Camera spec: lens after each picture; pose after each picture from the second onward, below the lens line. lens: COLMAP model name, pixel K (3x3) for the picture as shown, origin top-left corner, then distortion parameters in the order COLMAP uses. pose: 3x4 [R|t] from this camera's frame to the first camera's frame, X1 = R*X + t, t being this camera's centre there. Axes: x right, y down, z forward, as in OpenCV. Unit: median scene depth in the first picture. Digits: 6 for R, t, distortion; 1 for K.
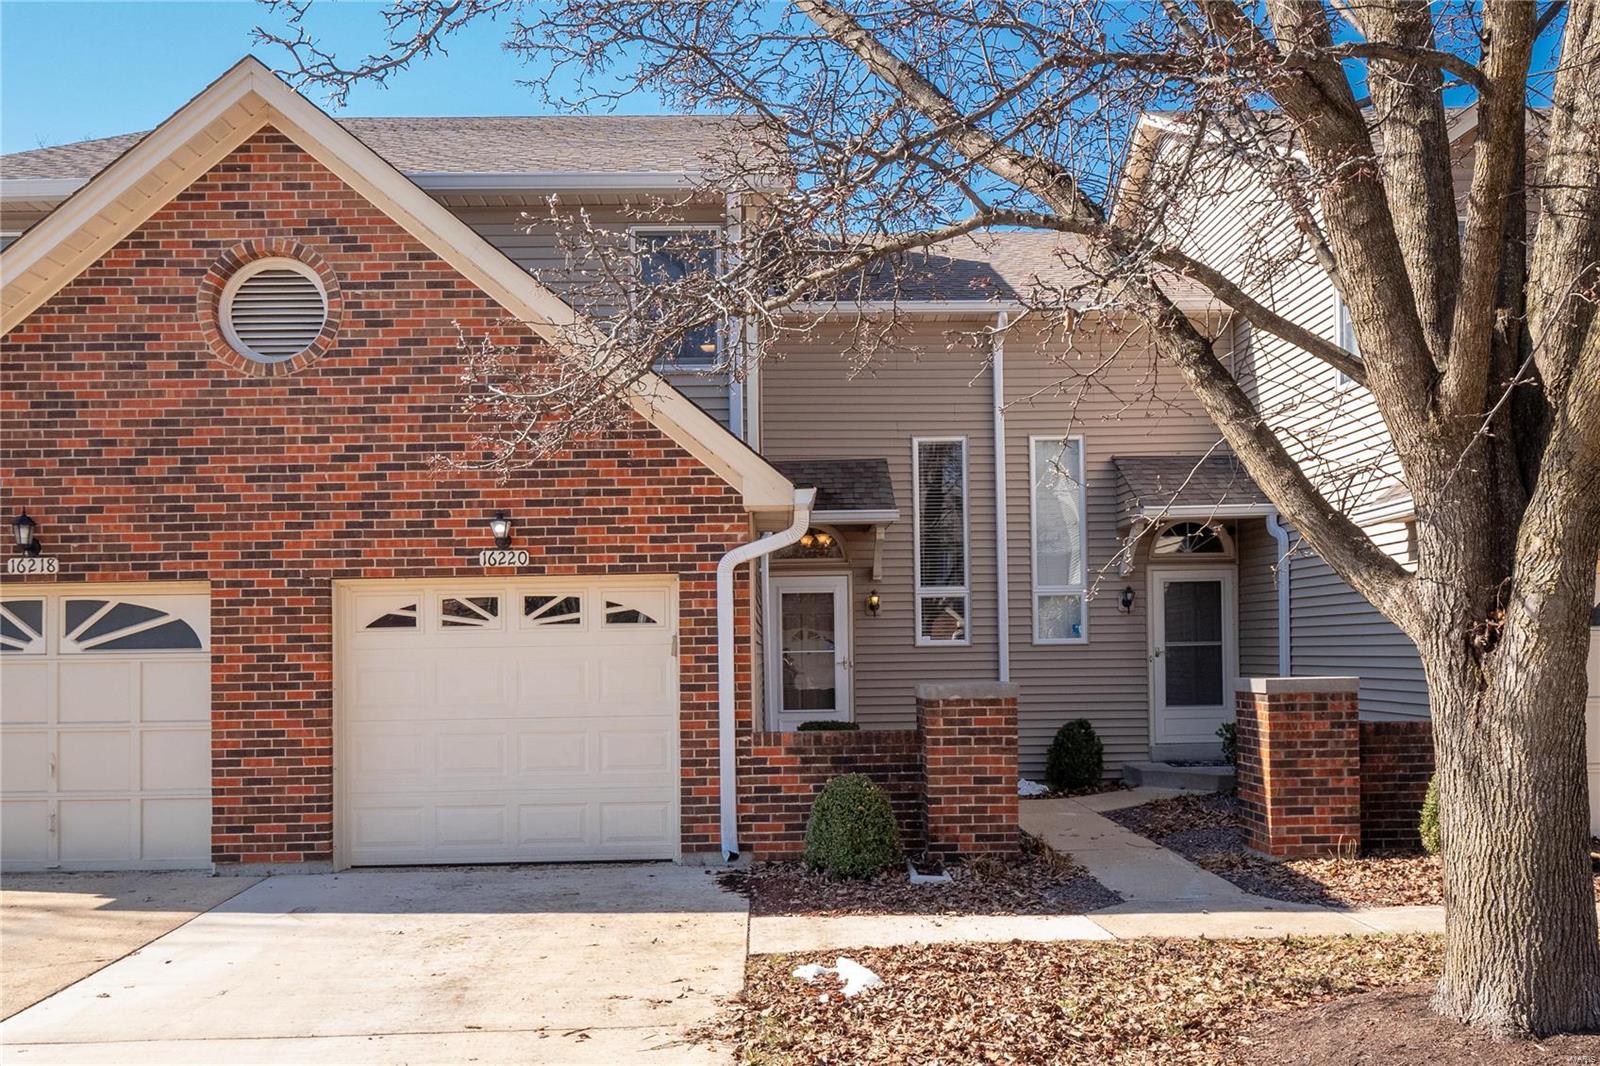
lens RADIAL K [[1276.3, 0, 800.1], [0, 1276.3, 533.9], [0, 0, 1]] dist [0.001435, 0.008470]
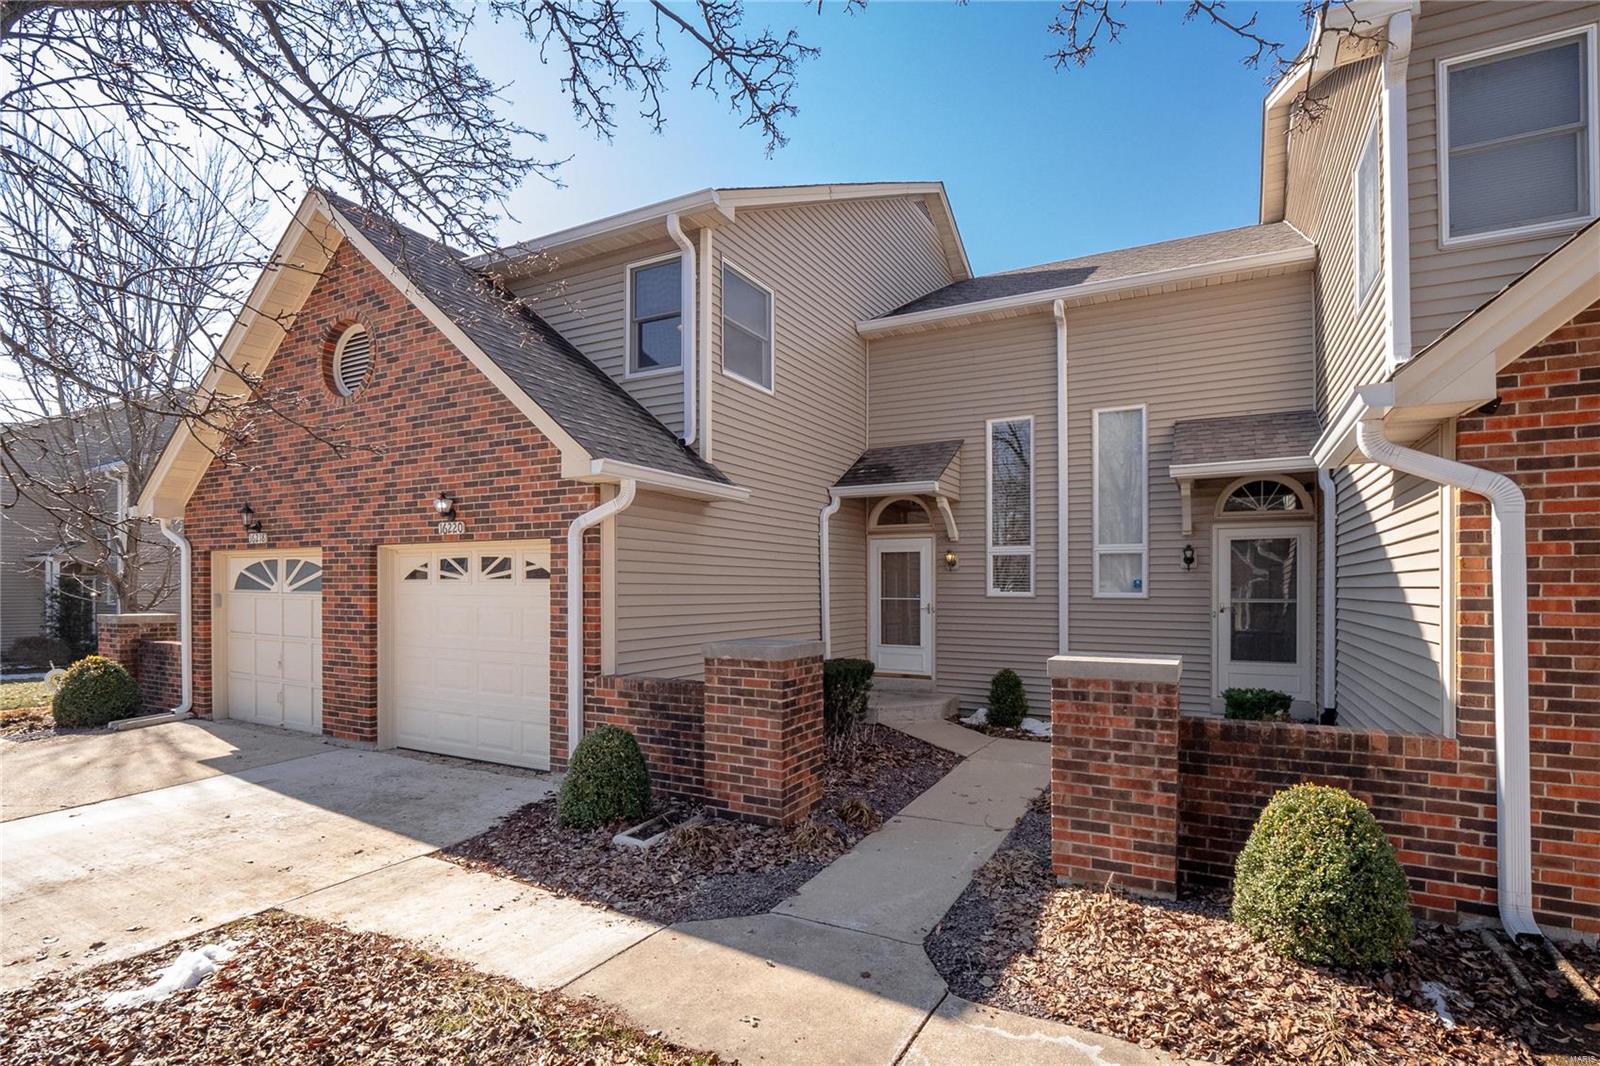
lens RADIAL K [[756.5, 0, 800.2], [0, 756.5, 540.8], [0, 0, 1]] dist [-0.009386, -0.001374]
pose [[0.873995, -0.010335, -0.485825, 0.455164], [0.026908, 0.999269, 0.027149, 0.020845], [0.485189, -0.036801, 0.873634, 0.498575]]
